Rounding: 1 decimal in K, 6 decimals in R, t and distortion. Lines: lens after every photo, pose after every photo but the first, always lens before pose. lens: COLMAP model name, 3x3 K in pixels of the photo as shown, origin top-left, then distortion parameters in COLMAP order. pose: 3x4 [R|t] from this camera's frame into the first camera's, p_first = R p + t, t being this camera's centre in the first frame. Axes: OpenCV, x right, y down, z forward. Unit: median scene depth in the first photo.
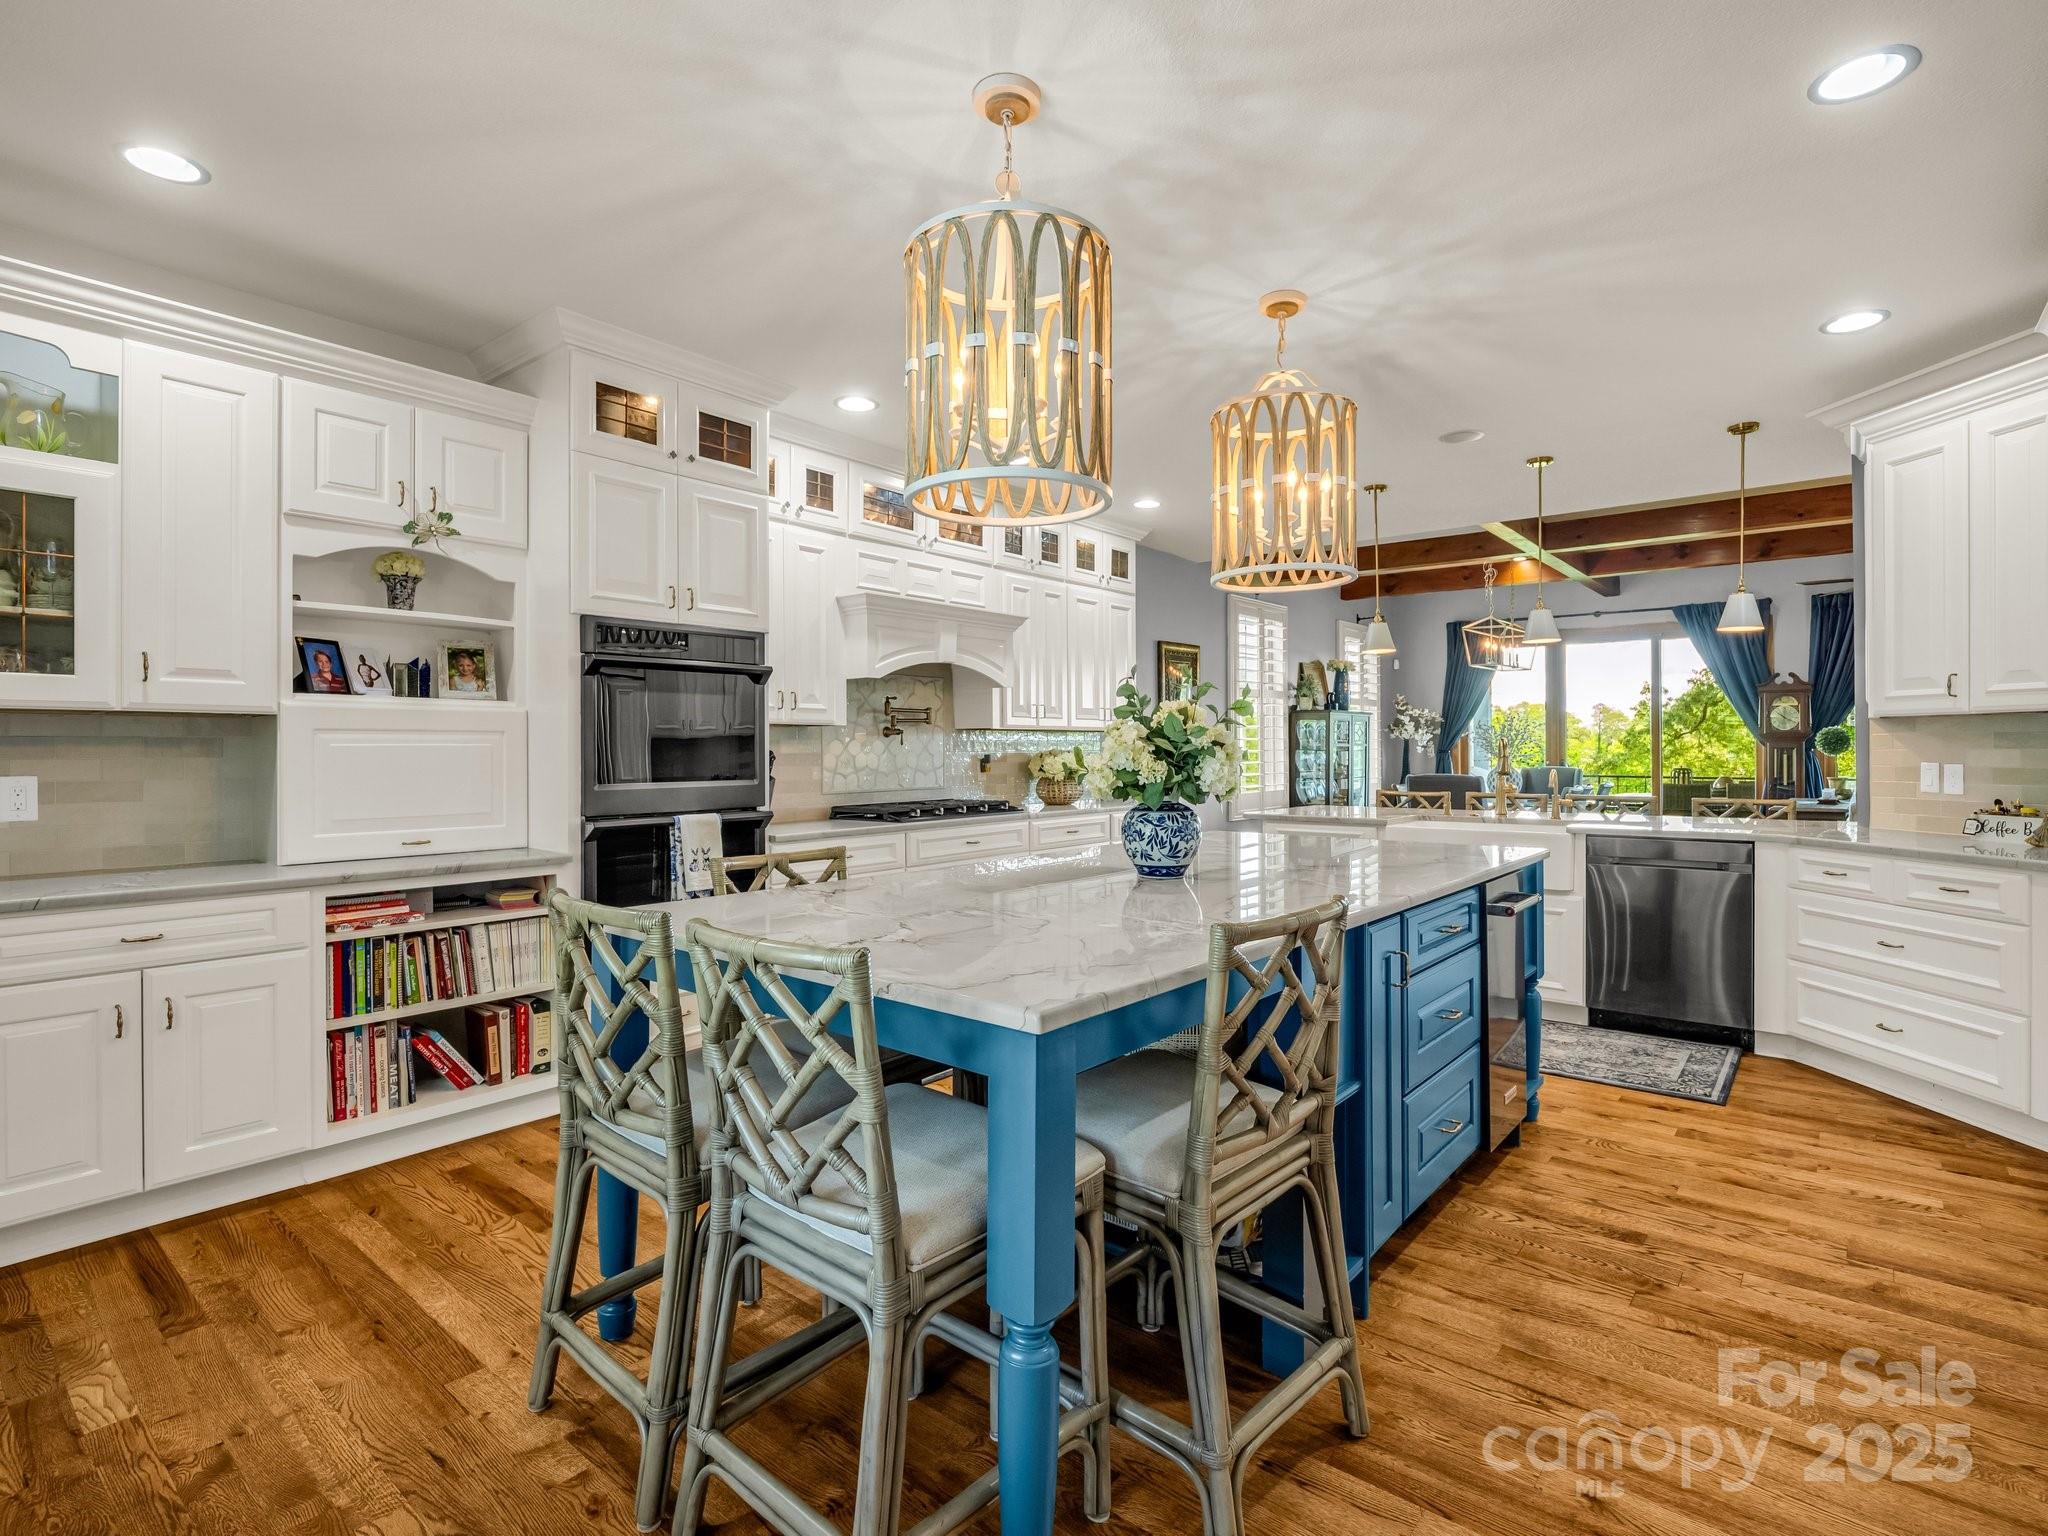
lens RADIAL K [[1011.1, 0, 1025.7], [0, 1011.1, 749.4], [0, 0, 1]] dist [-0.016028, 0.000529]
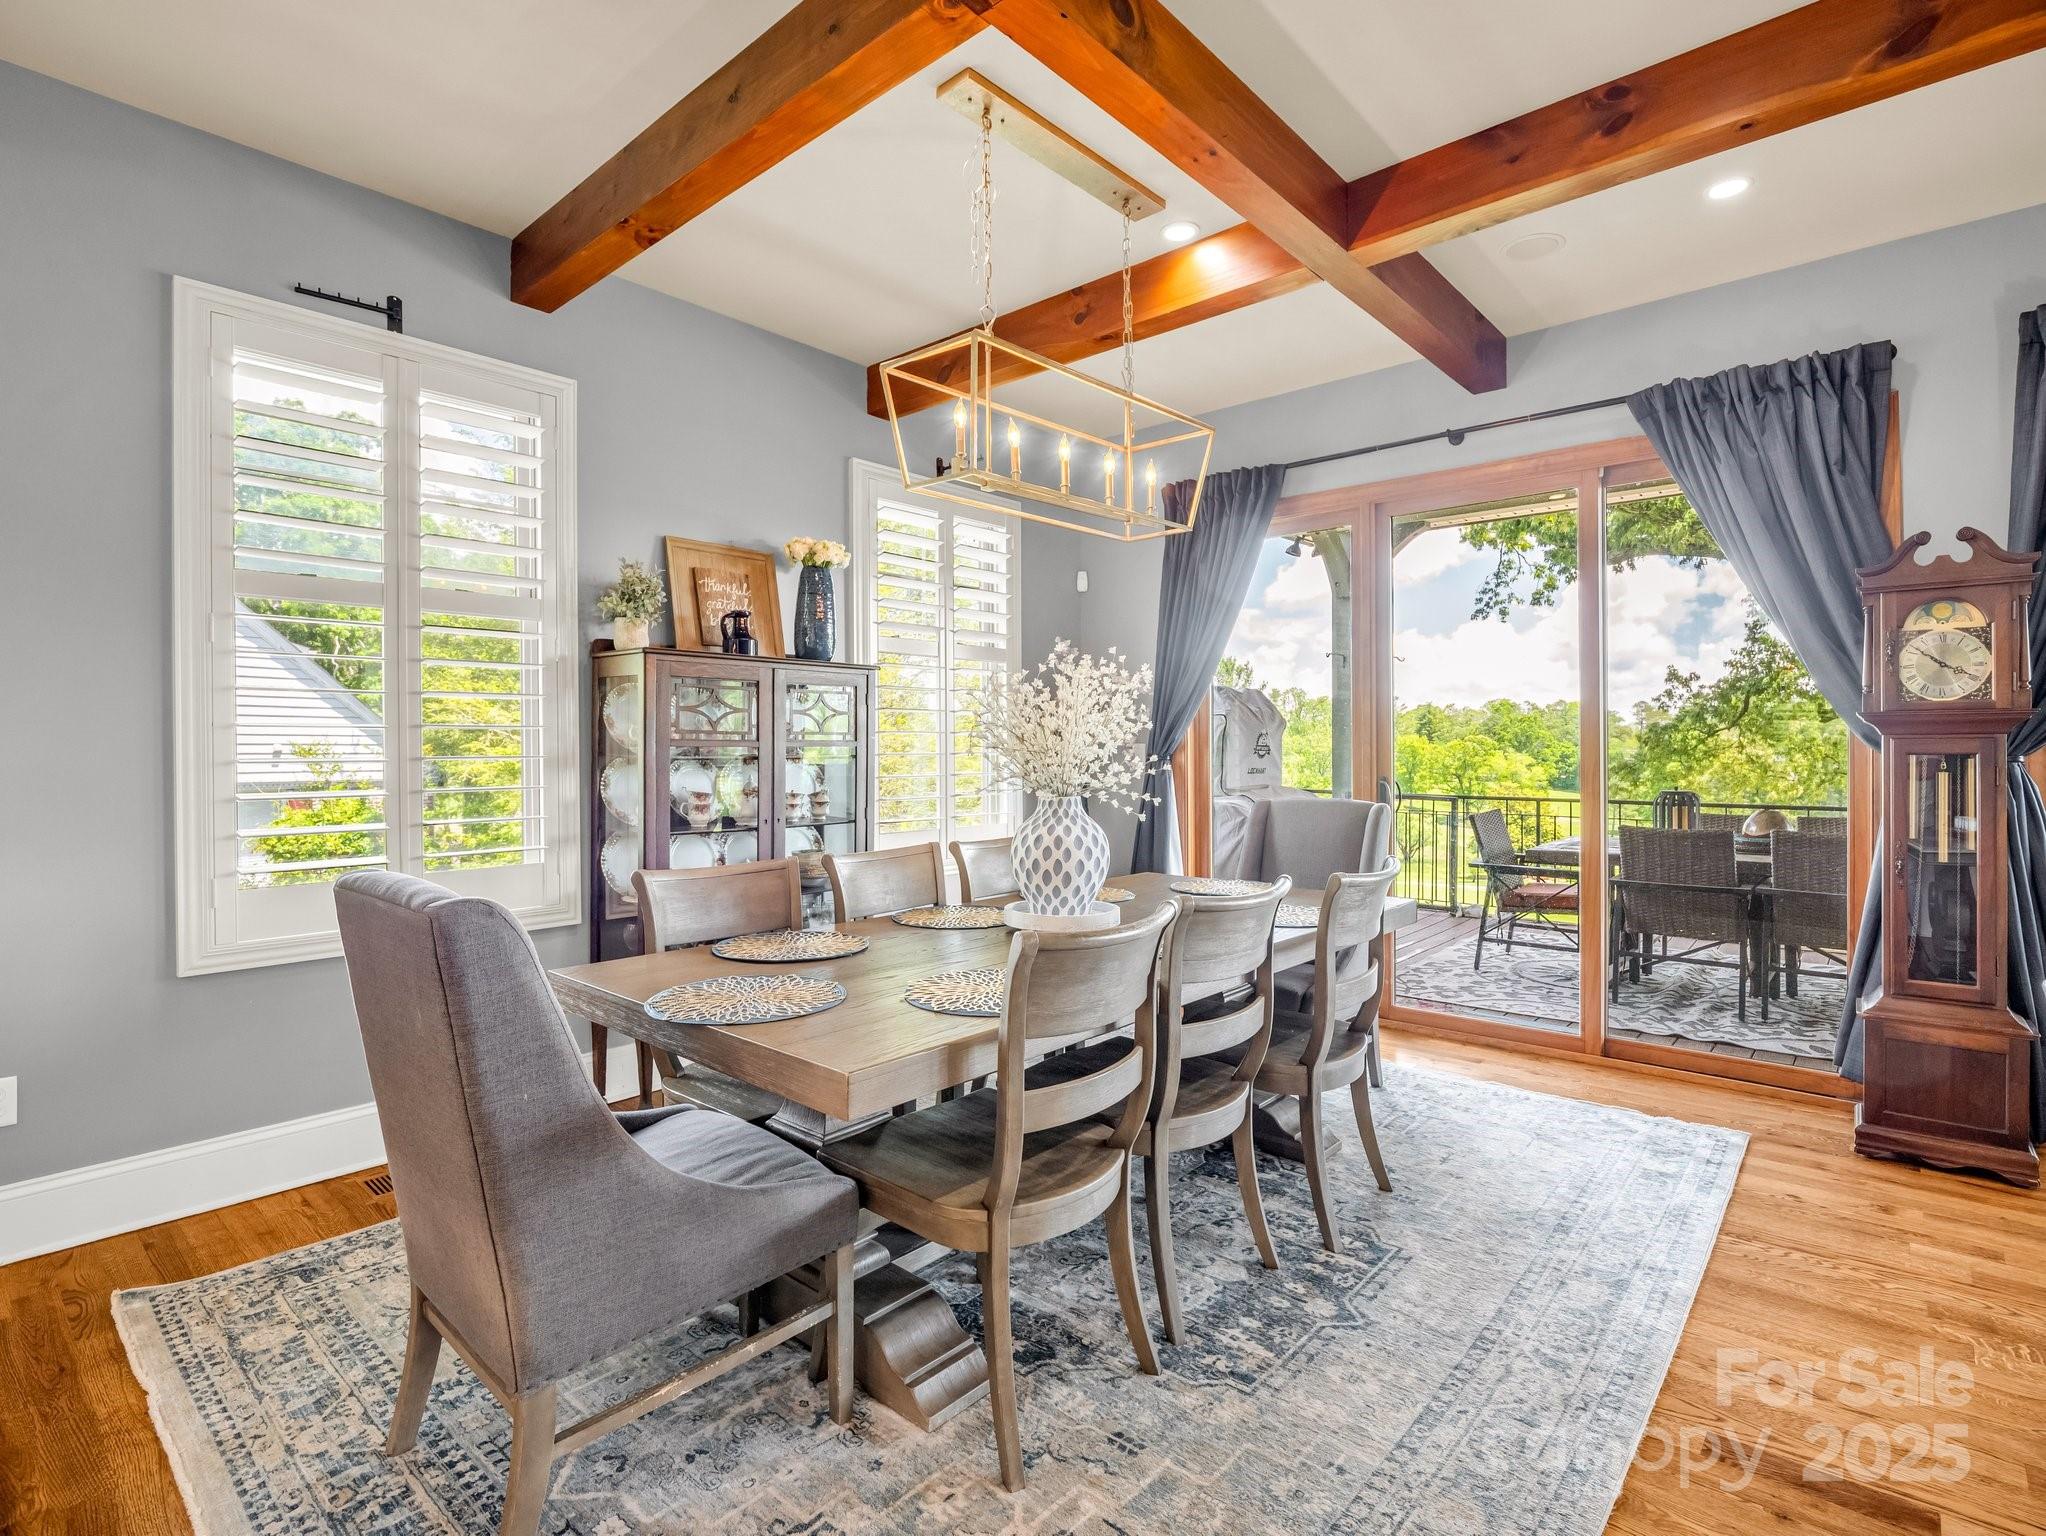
lens RADIAL K [[1010.2, 0, 1019.7], [0, 1010.2, 760.2], [0, 0, 1]] dist [-0.016028, 0.000529]
pose [[0.999307, -0.004823, -0.036910, 0.400835], [0.005143, 0.999950, 0.008576, -0.003404], [0.036867, -0.008760, 0.999282, 0.570656]]
